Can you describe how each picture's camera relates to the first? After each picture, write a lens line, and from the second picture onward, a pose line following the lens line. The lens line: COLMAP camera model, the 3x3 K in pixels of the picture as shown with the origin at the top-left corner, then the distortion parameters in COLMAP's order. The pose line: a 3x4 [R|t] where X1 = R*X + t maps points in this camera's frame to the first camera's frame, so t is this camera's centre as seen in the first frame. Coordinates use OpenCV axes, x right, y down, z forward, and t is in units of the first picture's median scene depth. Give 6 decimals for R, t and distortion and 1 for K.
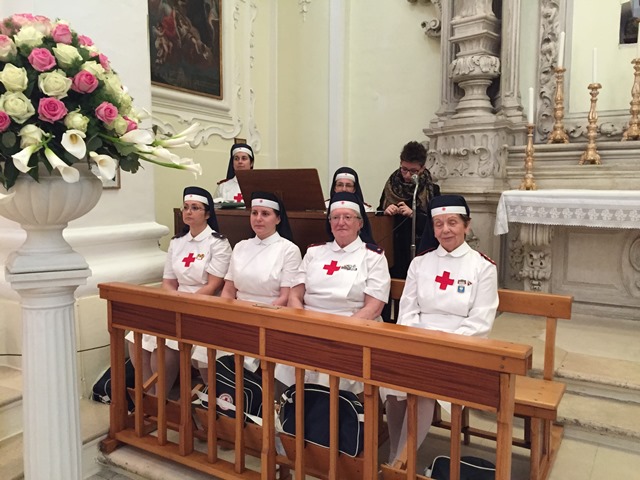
lens RADIAL K [[548.2, 0, 318.1], [0, 548.2, 241.1], [0, 0, 1]] dist [0.059500, -0.065349]
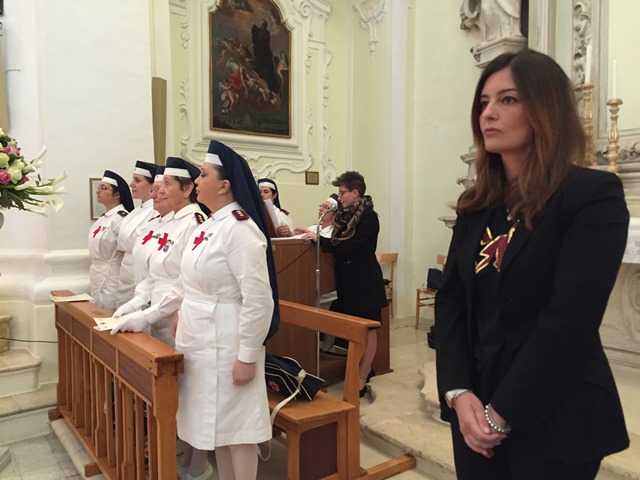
lens RADIAL K [[548.2, 0, 321.1], [0, 548.2, 239.6], [0, 0, 1]] dist [0.059500, -0.065349]
pose [[0.922487, 0.010529, -0.385885, 0.357860], [-0.029614, 0.998612, -0.043547, -0.003931], [0.384891, 0.051599, 0.921519, 0.003447]]
